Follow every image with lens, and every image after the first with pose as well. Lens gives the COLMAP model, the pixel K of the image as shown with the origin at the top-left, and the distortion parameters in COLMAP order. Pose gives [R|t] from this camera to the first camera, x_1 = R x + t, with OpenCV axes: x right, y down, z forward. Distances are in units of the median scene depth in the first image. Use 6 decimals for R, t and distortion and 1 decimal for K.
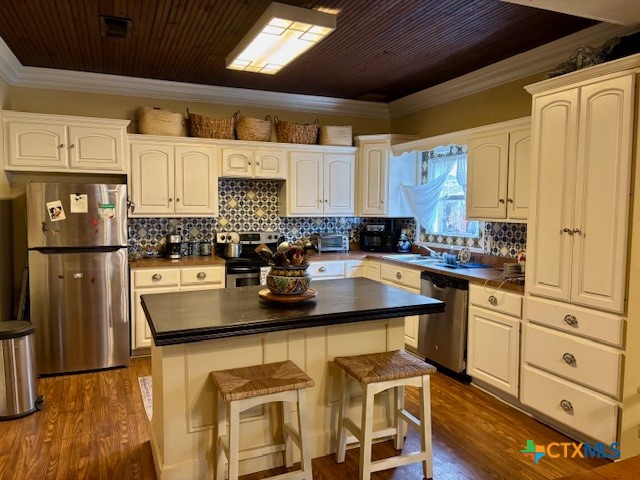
lens RADIAL K [[480.6, 0, 320.0], [0, 480.6, 240.0], [0, 0, 1]] dist [0.070418, -0.098448]
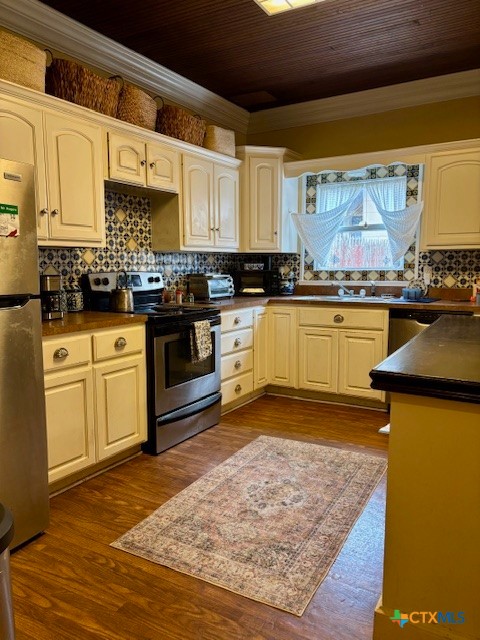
lens RADIAL K [[480.6, 0, 238.4], [0, 480.6, 322.4], [0, 0, 1]] dist [0.070418, -0.098448]
pose [[0.800259, -0.081478, 0.594093, -0.426140], [0.052682, 0.996448, 0.065696, 0.015332], [-0.597336, -0.021276, 0.801709, 0.389925]]
